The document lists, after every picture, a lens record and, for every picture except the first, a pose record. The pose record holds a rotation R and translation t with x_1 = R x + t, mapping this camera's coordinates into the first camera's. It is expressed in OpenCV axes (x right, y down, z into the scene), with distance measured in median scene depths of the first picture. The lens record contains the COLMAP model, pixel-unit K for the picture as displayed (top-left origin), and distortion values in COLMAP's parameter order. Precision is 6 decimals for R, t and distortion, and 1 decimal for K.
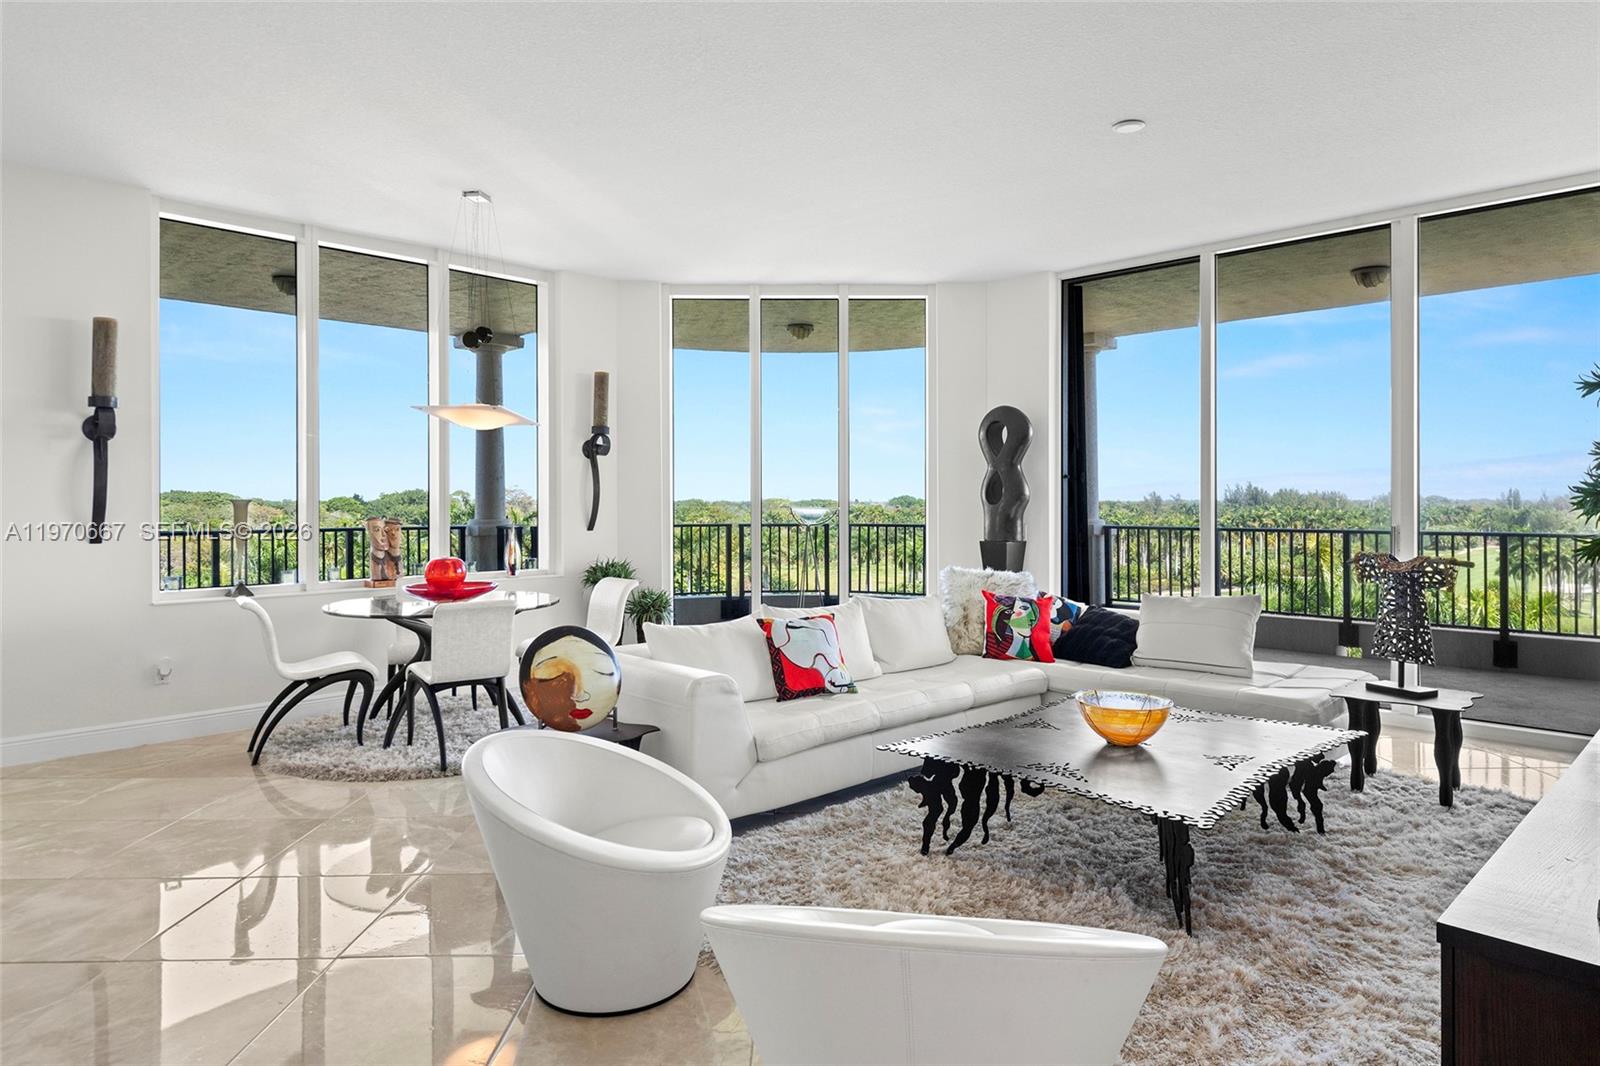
lens RADIAL K [[947.7, 0, 798.9], [0, 947.7, 523.5], [0, 0, 1]] dist [0.006282, -0.005775]
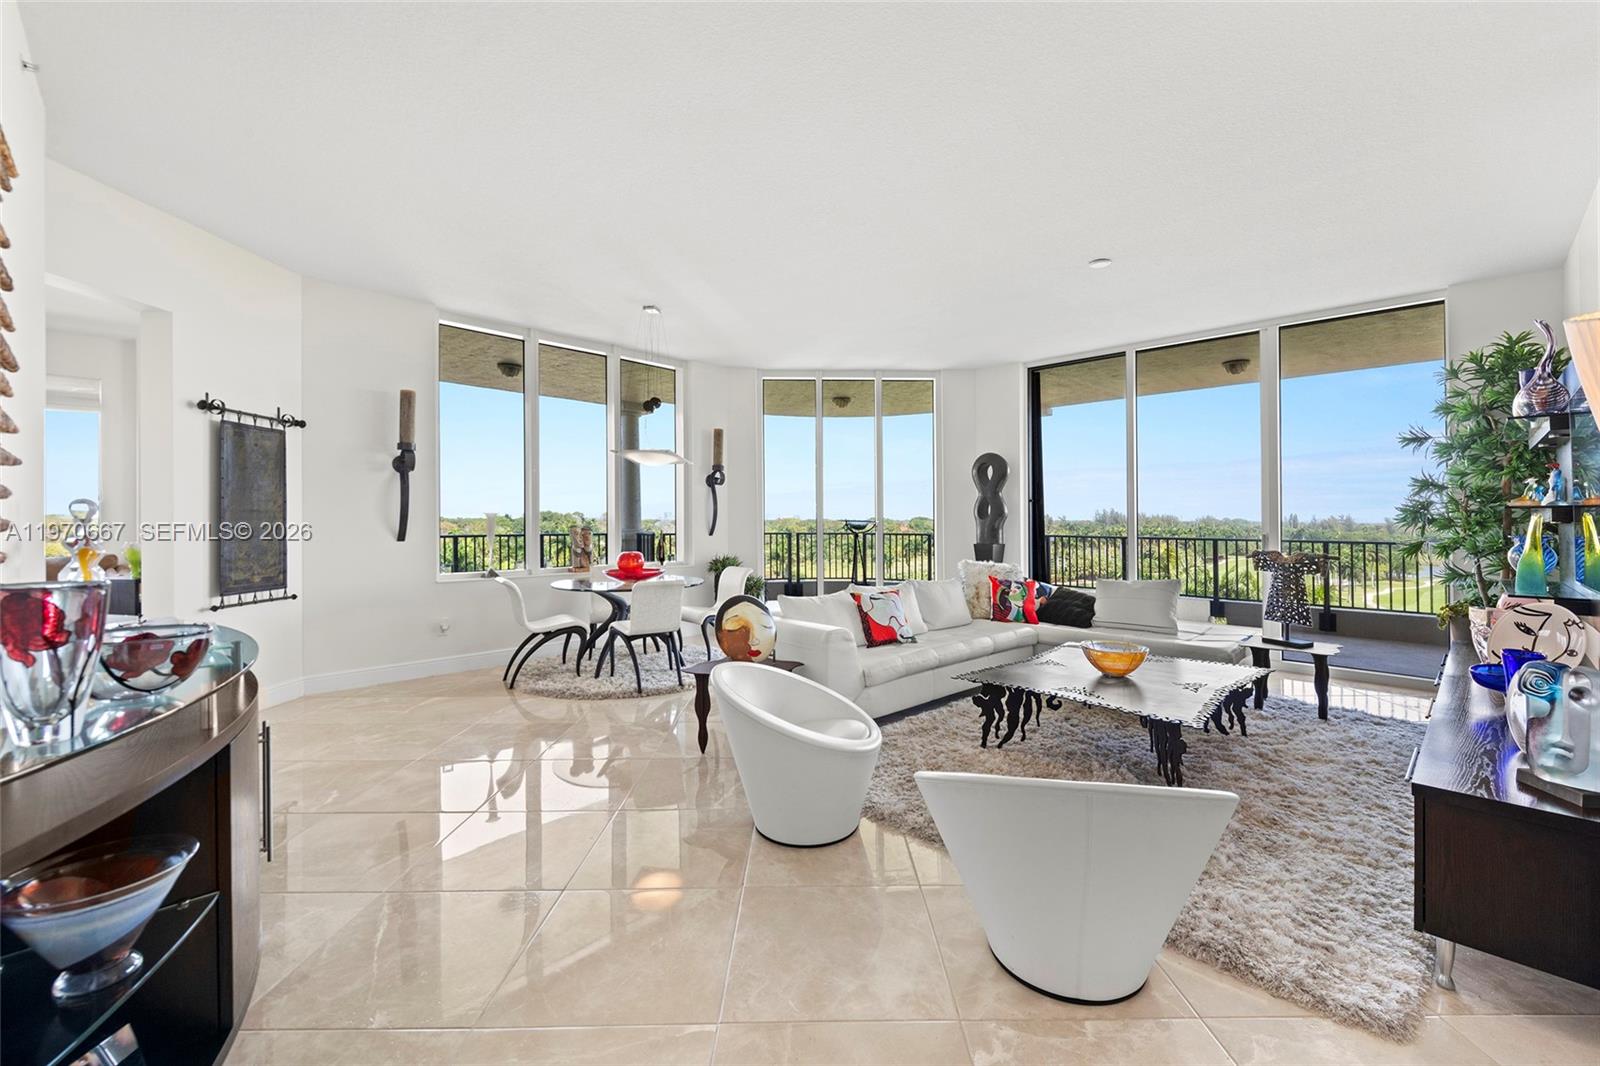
lens RADIAL K [[644.4, 0, 802.8], [0, 644.4, 539.6], [0, 0, 1]] dist [0.004396, -0.002164]
pose [[0.999976, 0.004723, -0.005092, -0.100951], [-0.004688, 0.999966, 0.006798, 0.008741], [0.005124, -0.006774, 0.999964, -0.014574]]
